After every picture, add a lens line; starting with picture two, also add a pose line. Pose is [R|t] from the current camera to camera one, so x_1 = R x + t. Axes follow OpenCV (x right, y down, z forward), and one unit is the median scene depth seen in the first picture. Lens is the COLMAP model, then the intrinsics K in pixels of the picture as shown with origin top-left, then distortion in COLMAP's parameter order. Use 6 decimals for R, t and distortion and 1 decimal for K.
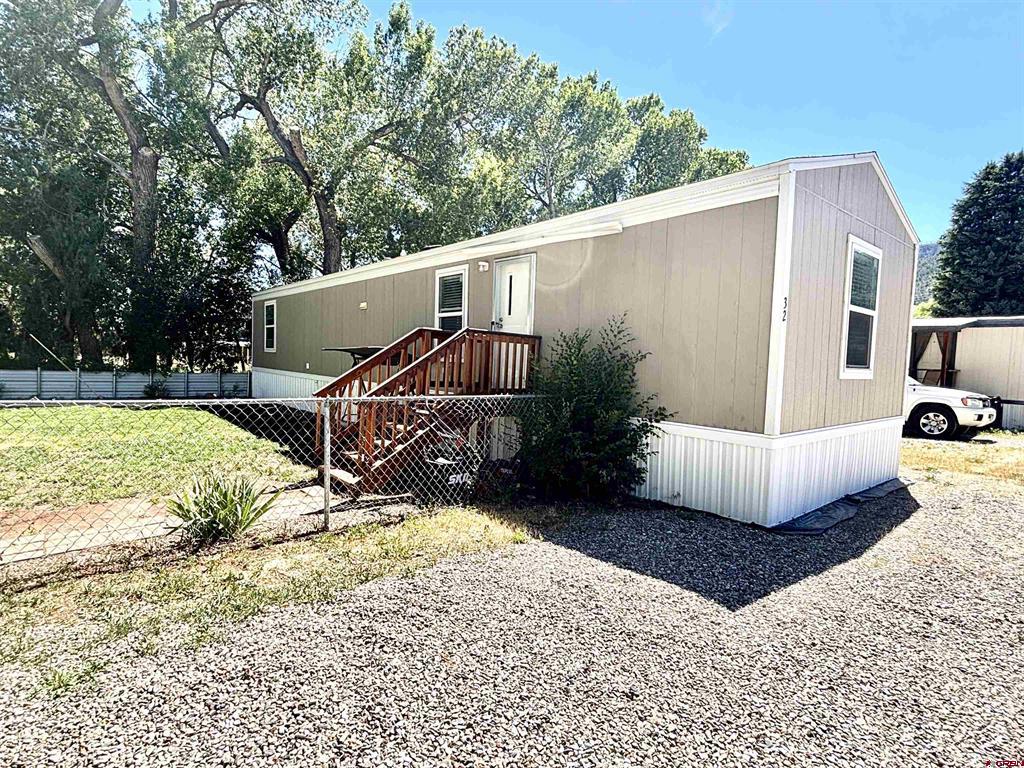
lens RADIAL K [[537.1, 0, 513.5], [0, 537.1, 380.8], [0, 0, 1]] dist [-0.013212, 0.008908]
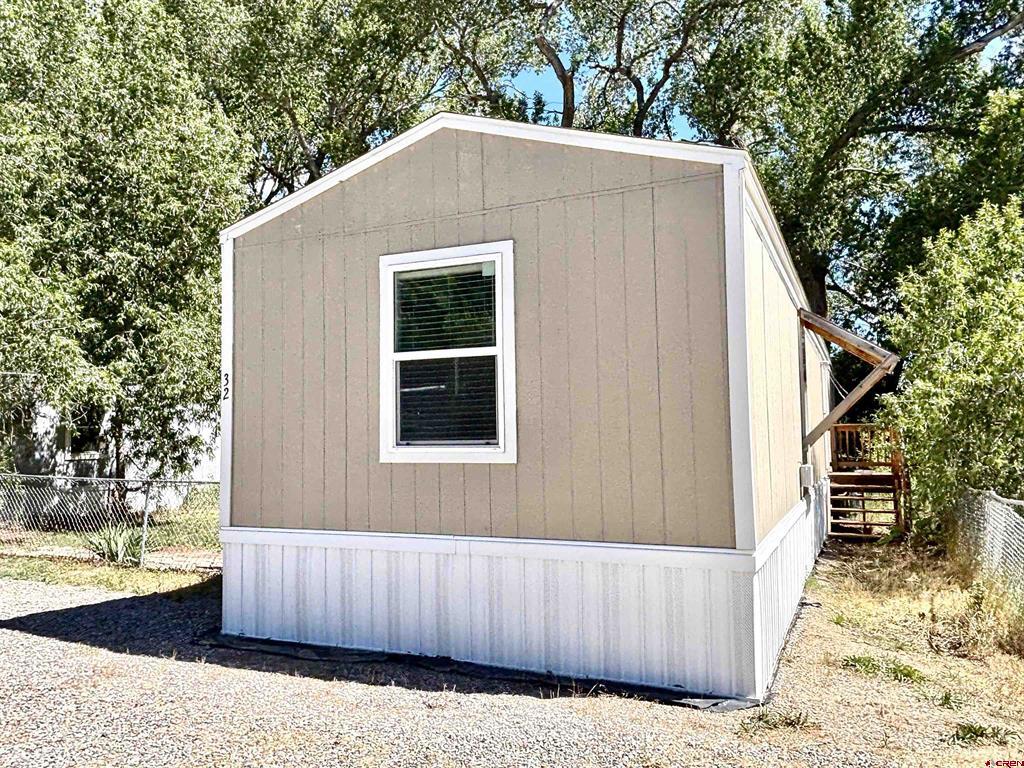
lens RADIAL K [[785.4, 0, 514.5], [0, 785.4, 390.0], [0, 0, 1]] dist [0.026601, -0.038008]
pose [[0.432462, -0.096202, -0.896505, 1.460844], [-0.013053, 0.993520, -0.112909, 0.013484], [0.901558, 0.060531, 0.428404, 0.659133]]
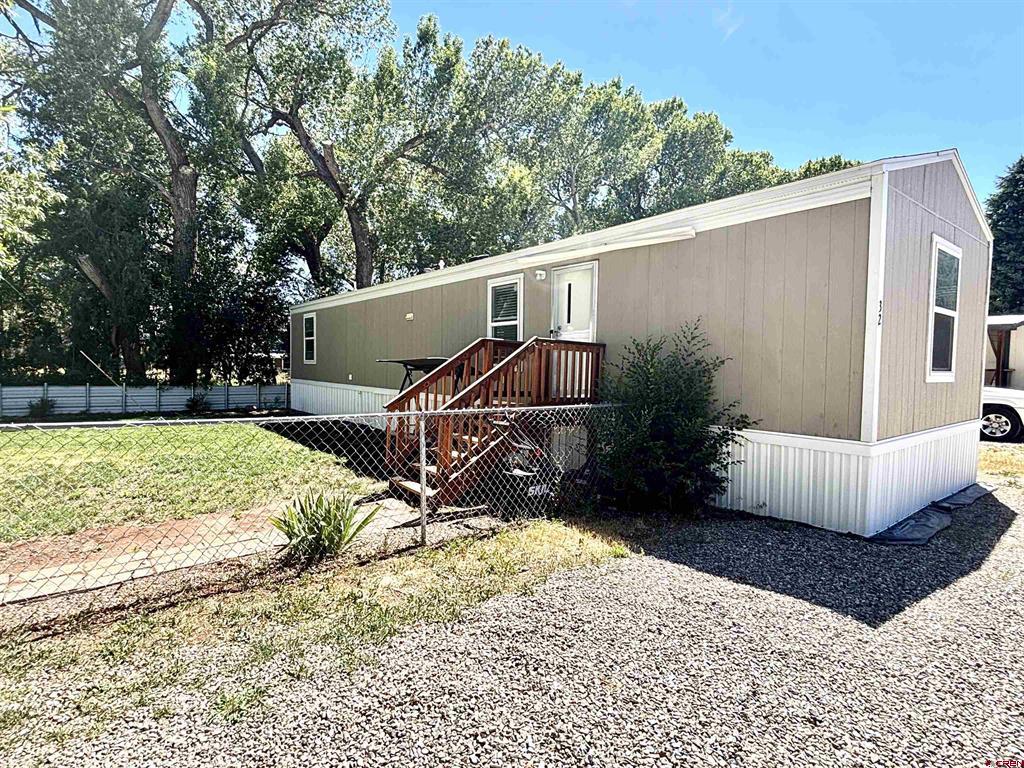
lens RADIAL K [[537.1, 0, 513.9], [0, 537.1, 380.2], [0, 0, 1]] dist [-0.013212, 0.008908]
pose [[0.999374, -0.017597, -0.030704, -0.100088], [0.017192, 0.999763, -0.013383, -0.007228], [0.030932, 0.012847, 0.999439, 0.006200]]
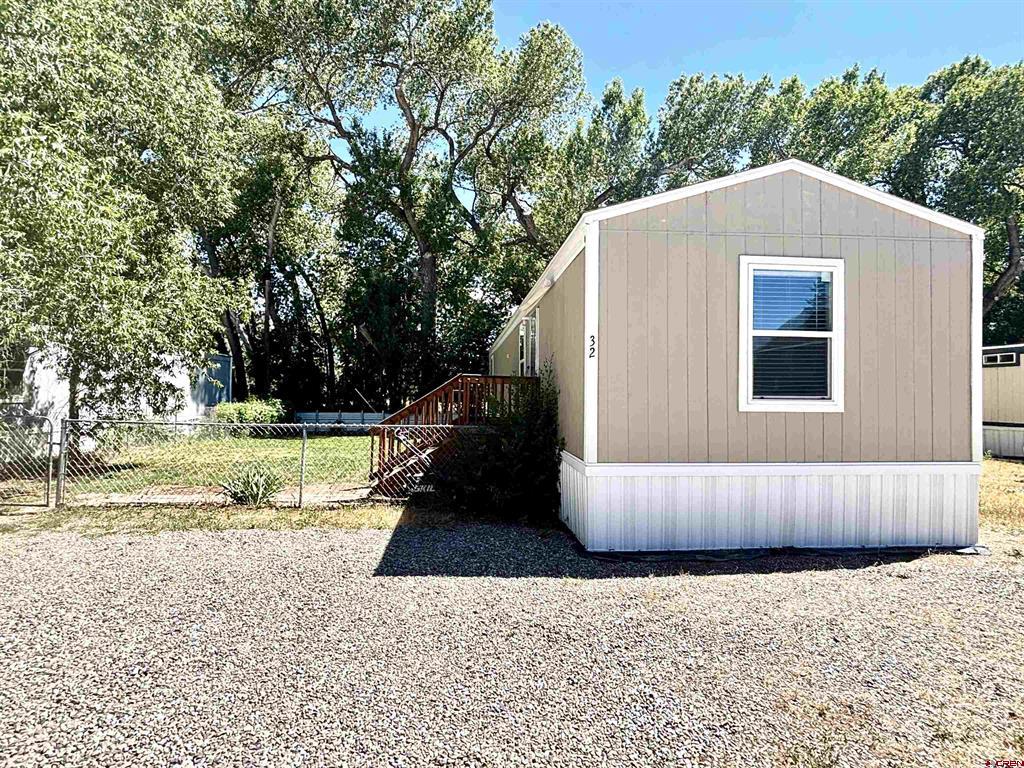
lens RADIAL K [[537.1, 0, 509.2], [0, 537.1, 389.5], [0, 0, 1]] dist [-0.013212, 0.008908]
pose [[0.819299, -0.030727, -0.572542, 0.745164], [-0.007848, 0.997868, -0.064784, 0.019778], [0.573312, 0.057571, 0.817312, 0.019475]]
